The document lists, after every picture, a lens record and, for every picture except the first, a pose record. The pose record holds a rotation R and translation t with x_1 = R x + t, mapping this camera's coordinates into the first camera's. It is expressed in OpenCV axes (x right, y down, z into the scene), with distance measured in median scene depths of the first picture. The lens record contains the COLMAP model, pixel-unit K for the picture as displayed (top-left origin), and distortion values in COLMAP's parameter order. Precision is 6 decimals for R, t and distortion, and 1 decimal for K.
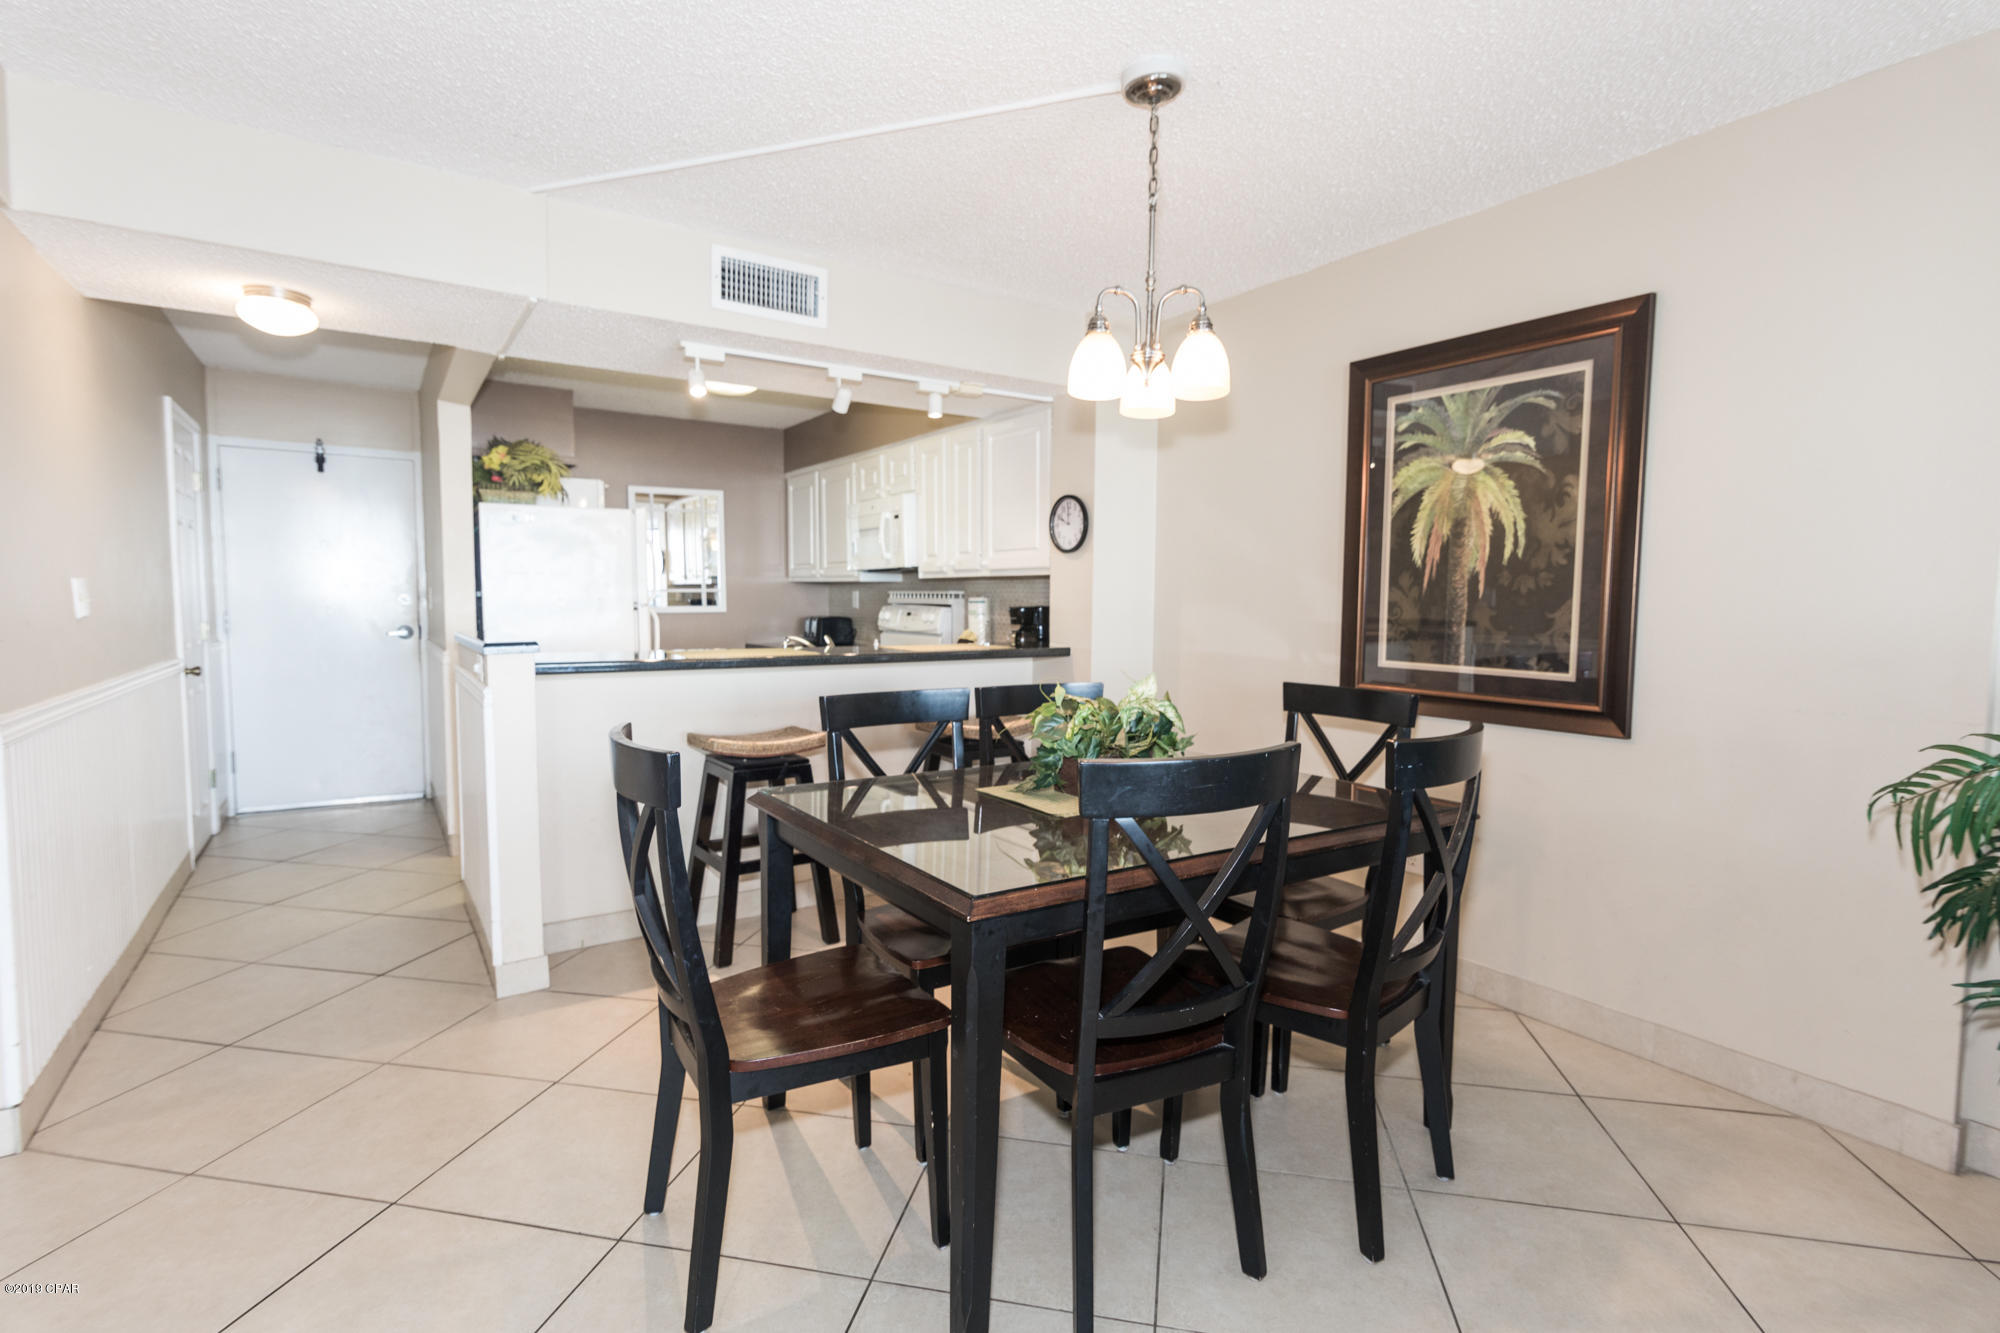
lens RADIAL K [[959.6, 0, 1000.0], [0, 959.6, 666.5], [0, 0, 1]] dist [0.001704, 0.000520]
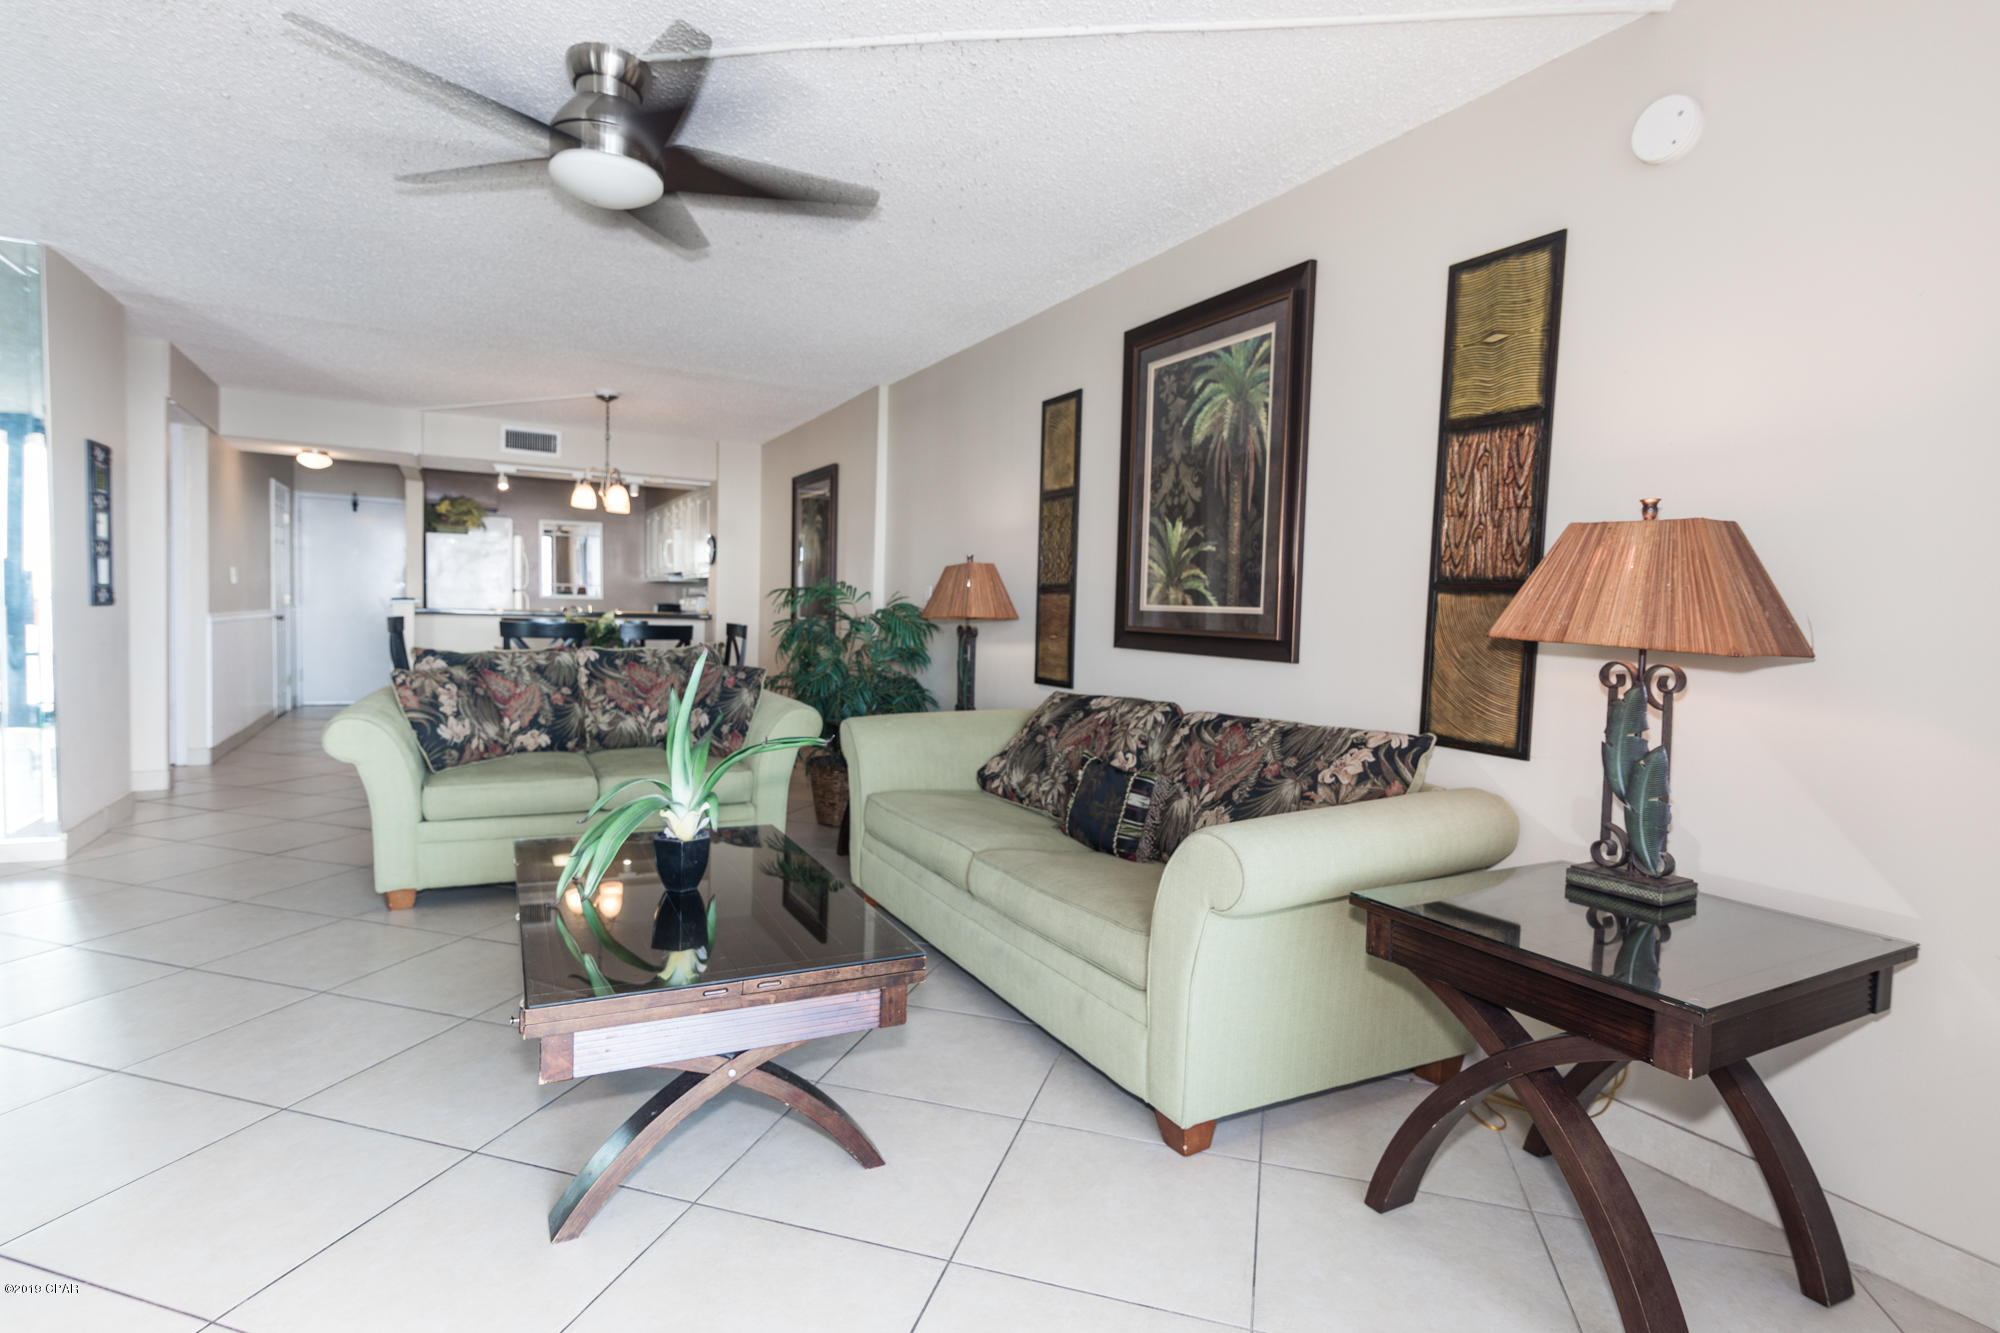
lens RADIAL K [[998.8, 0, 1000.0], [0, 998.8, 666.5], [0, 0, 1]] dist [-0.001169, -0.000319]
pose [[0.995266, 0.033655, -0.091176, 0.627399], [-0.035134, 0.999275, -0.014666, 0.064393], [0.090616, 0.017799, 0.995727, -0.688294]]
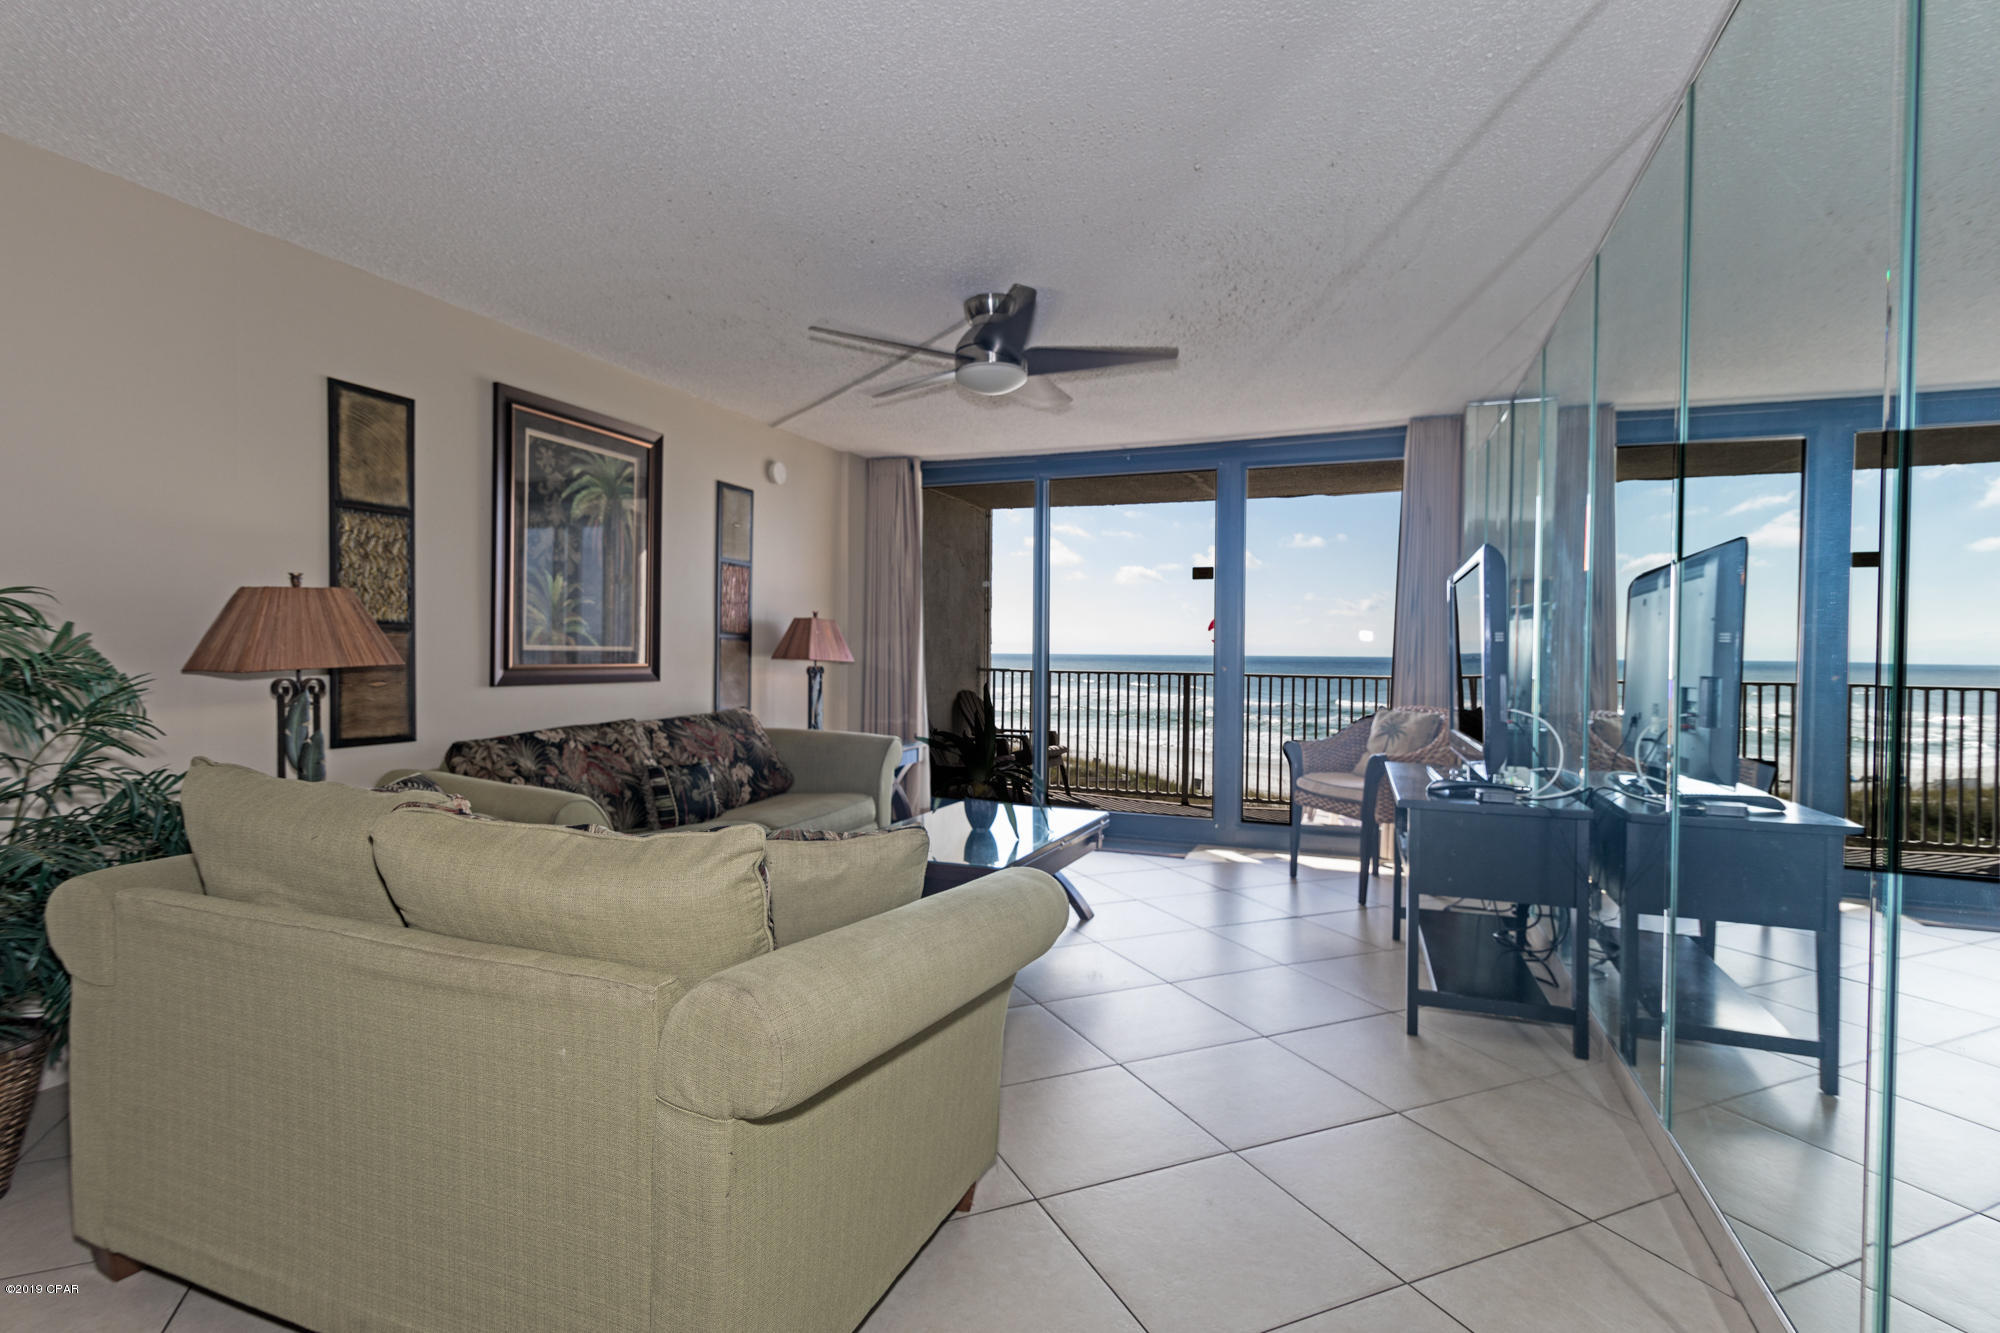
lens RADIAL K [[998.8, 0, 1000.0], [0, 998.8, 666.5], [0, 0, 1]] dist [-0.001169, -0.000319]
pose [[-0.574377, -0.020467, 0.818335, -2.013013], [0.045311, 0.997360, 0.056747, -0.156612], [-0.817336, 0.069674, -0.571933, 2.084254]]
